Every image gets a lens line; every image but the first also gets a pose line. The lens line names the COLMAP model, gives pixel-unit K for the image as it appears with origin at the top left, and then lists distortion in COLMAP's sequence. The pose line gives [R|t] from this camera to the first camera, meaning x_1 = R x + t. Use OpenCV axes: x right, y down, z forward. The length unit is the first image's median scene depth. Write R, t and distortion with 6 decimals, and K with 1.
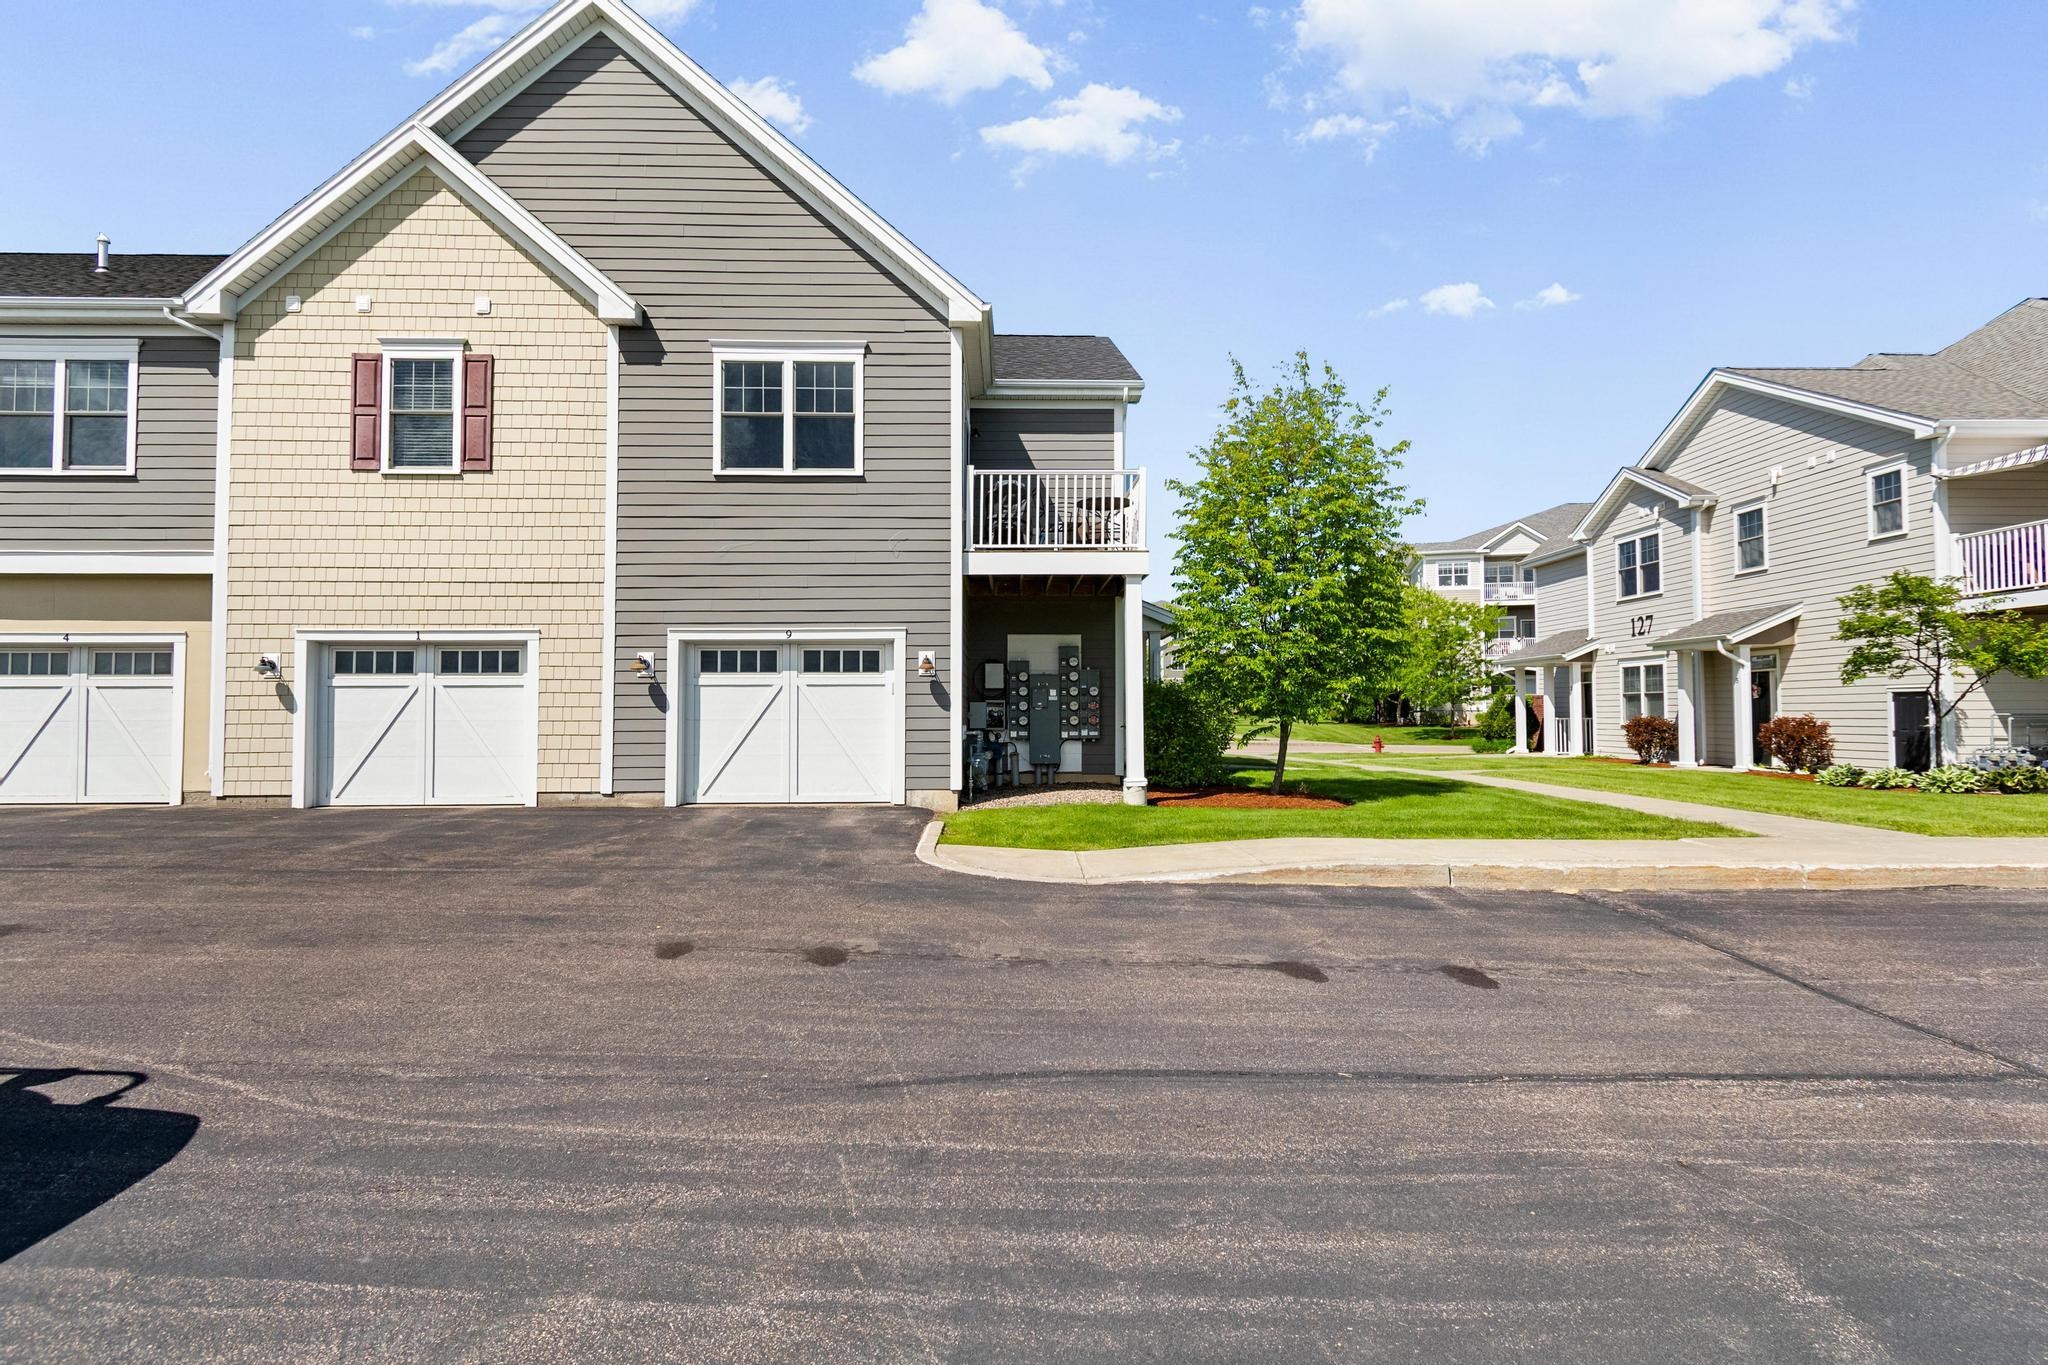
lens RADIAL K [[999.8, 0, 1024.1], [0, 999.8, 687.6], [0, 0, 1]] dist [0.003156, -0.003032]
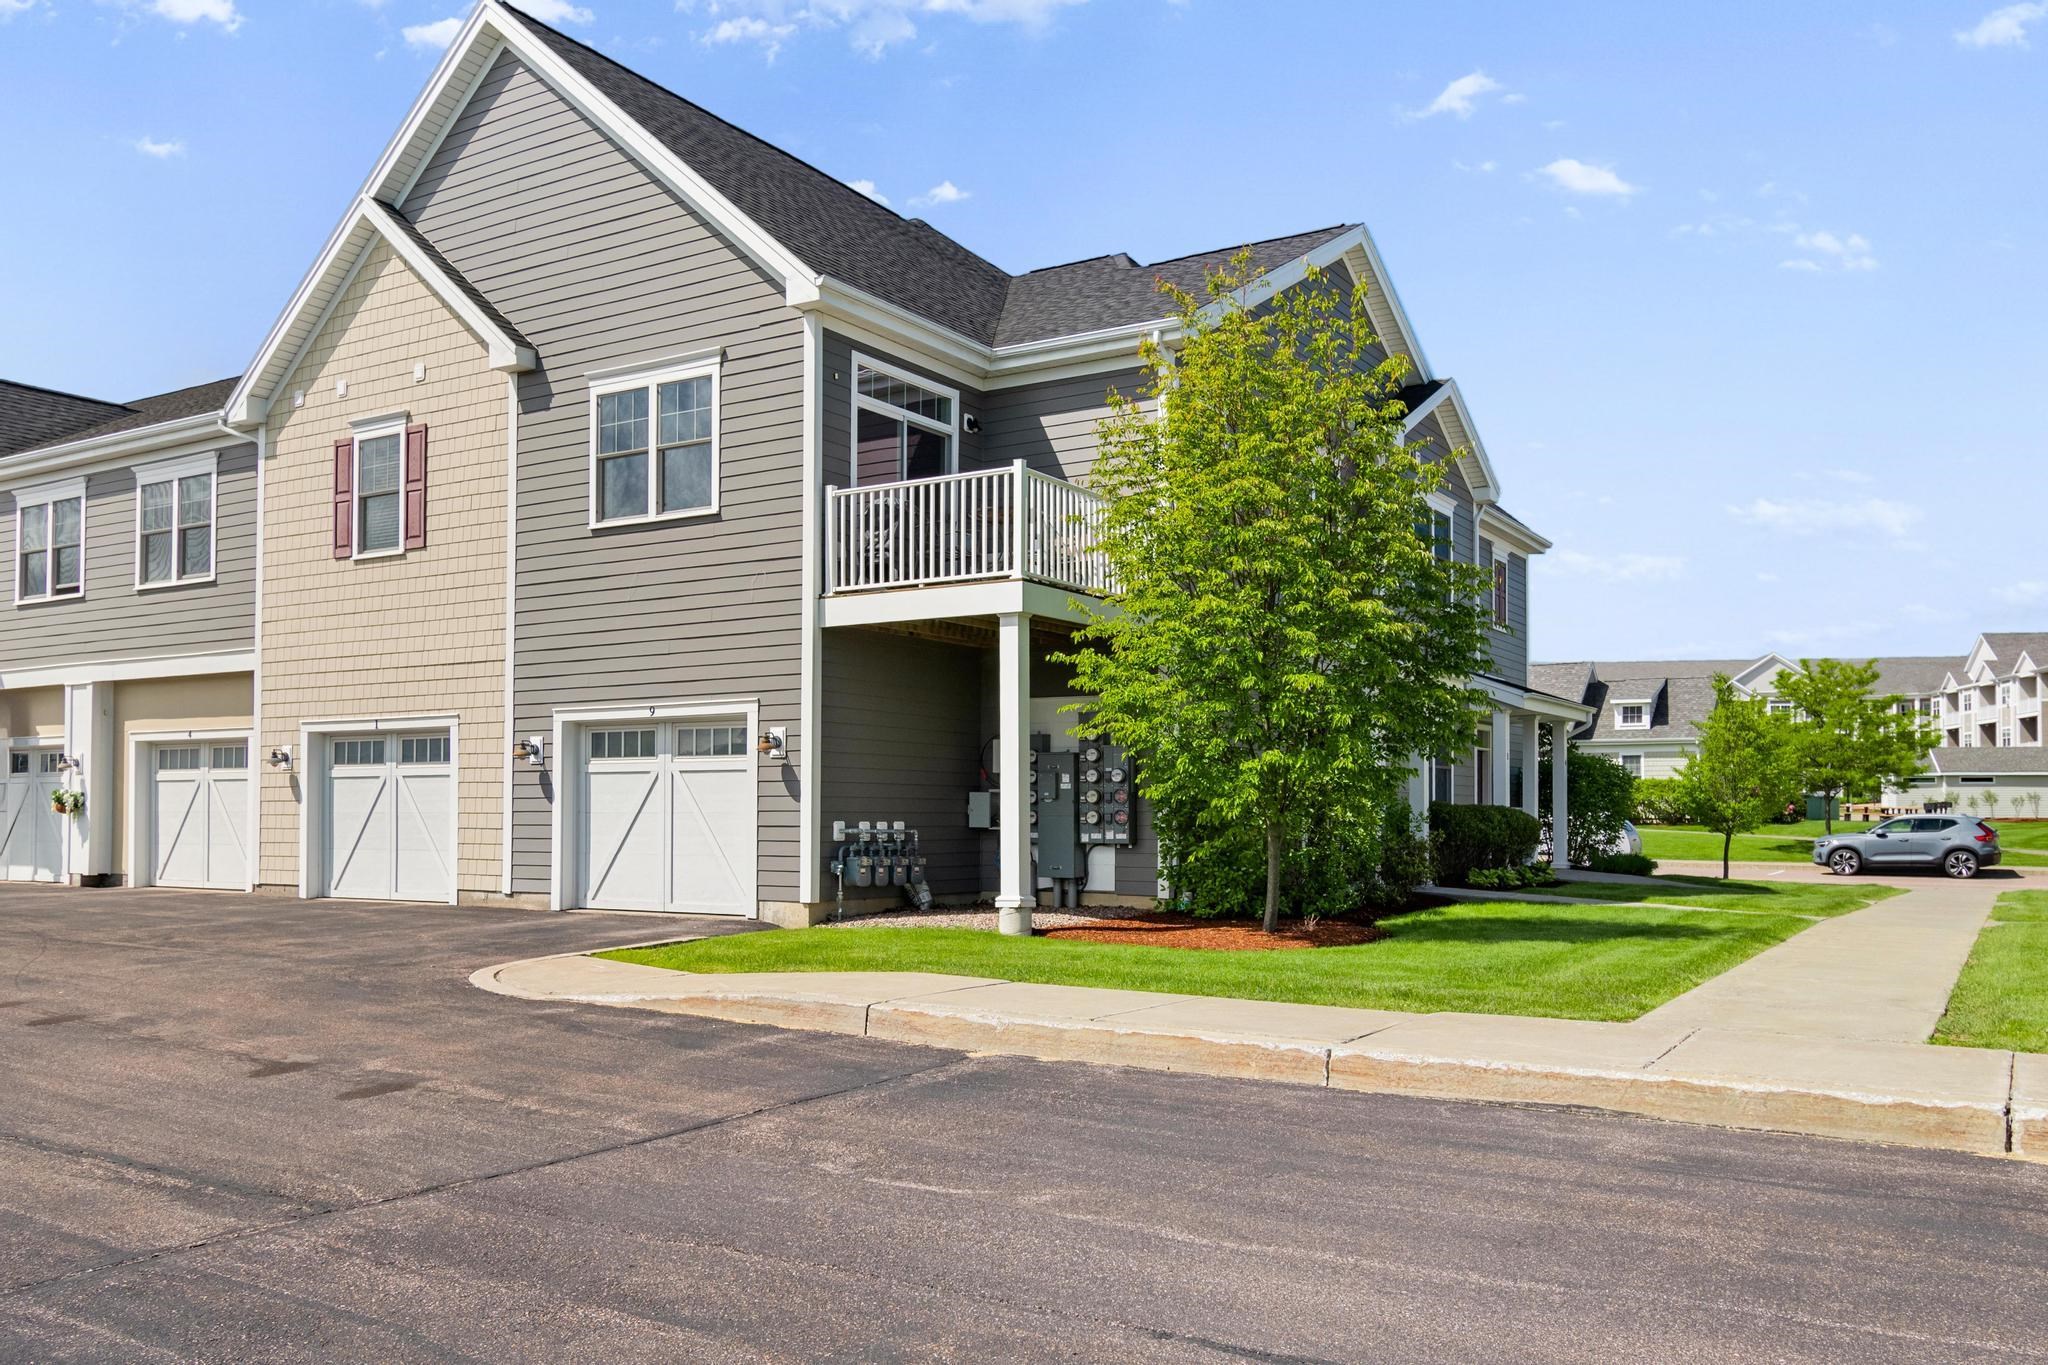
lens RADIAL K [[1642.4, 0, 995.5], [0, 1642.4, 779.4], [0, 0, 1]] dist [-0.007950, 0.008410]
pose [[0.829457, -0.006947, -0.558527, 0.772214], [0.013350, 0.999884, 0.007389, -0.002212], [0.558411, -0.013586, 0.829453, 0.014764]]
